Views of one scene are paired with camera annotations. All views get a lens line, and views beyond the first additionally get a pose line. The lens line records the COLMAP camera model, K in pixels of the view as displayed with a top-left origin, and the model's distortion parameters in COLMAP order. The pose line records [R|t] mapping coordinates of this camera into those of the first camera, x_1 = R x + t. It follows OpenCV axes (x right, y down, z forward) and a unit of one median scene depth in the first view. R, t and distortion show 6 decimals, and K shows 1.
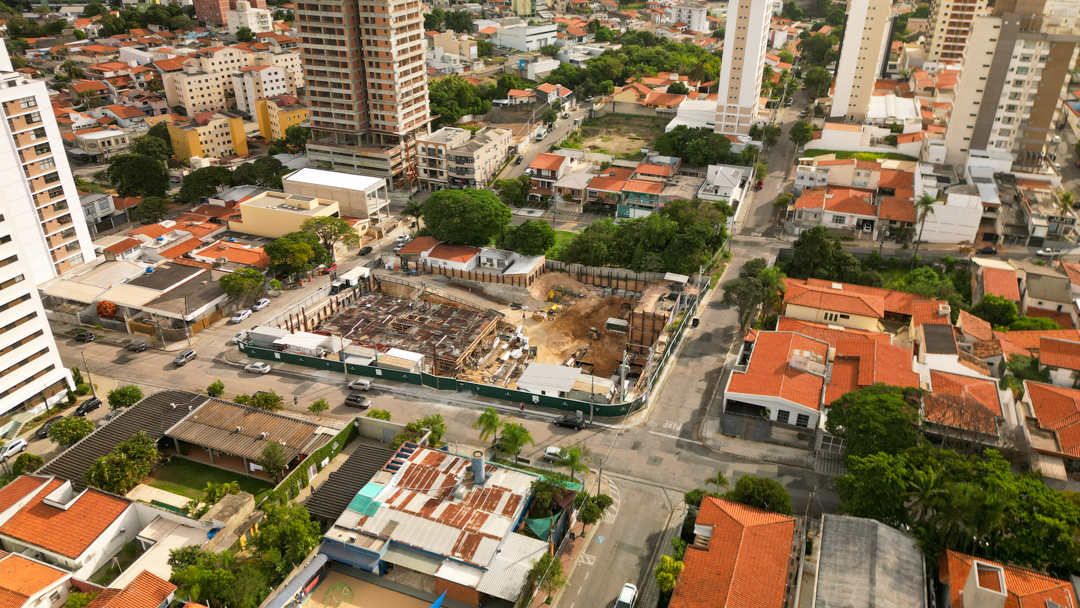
lens RADIAL K [[757.7, 0, 540.7], [0, 757.7, 301.1], [0, 0, 1]] dist [0.070108, -0.068584]
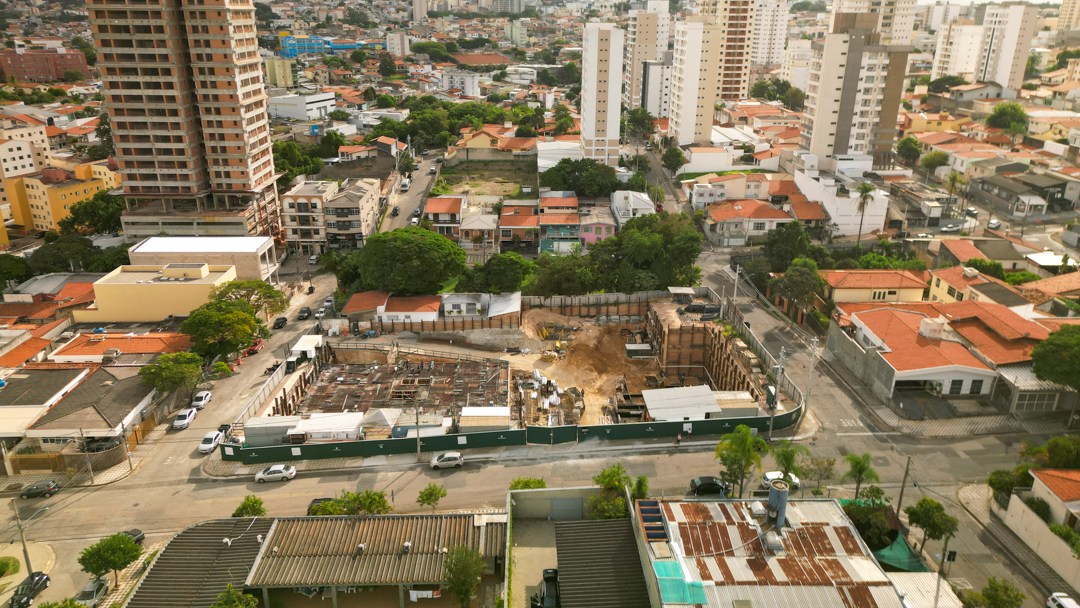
lens RADIAL K [[759.6, 0, 540.9], [0, 759.6, 295.7], [0, 0, 1]] dist [0.071357, -0.067527]
pose [[0.924647, -0.133138, 0.356795, -0.224528], [0.175030, 0.980652, -0.087668, 0.019455], [-0.338219, 0.143512, 0.930060, 0.150132]]
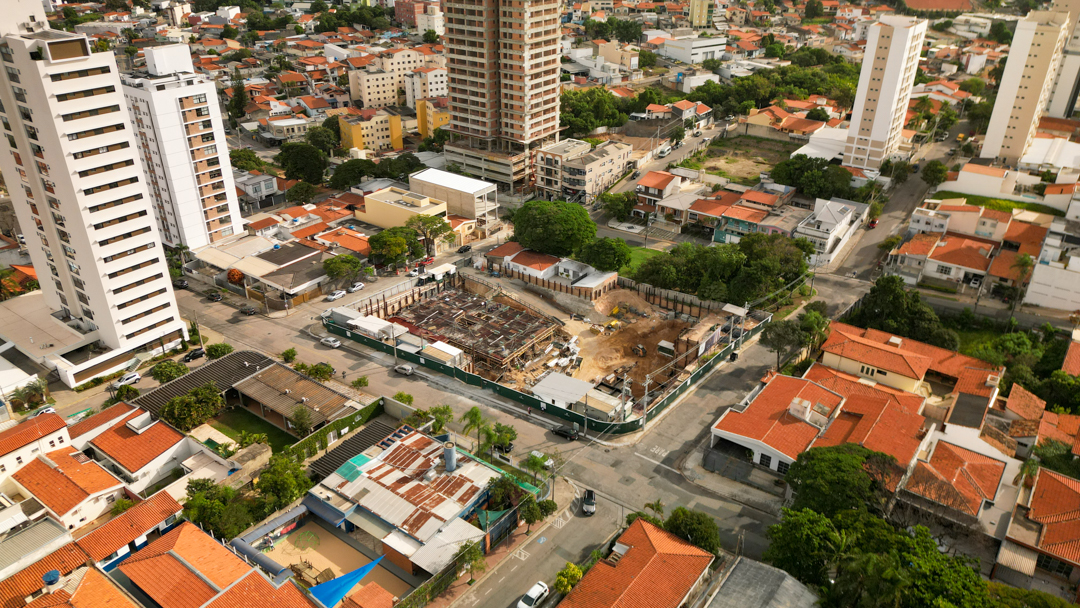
lens RADIAL K [[757.7, 0, 540.7], [0, 757.7, 301.1], [0, 0, 1]] dist [0.070108, -0.068584]
pose [[0.965209, 0.124196, -0.230104, 0.118024], [-0.123839, 0.992172, 0.016053, -0.019598], [0.230296, 0.013002, 0.973034, -0.031607]]
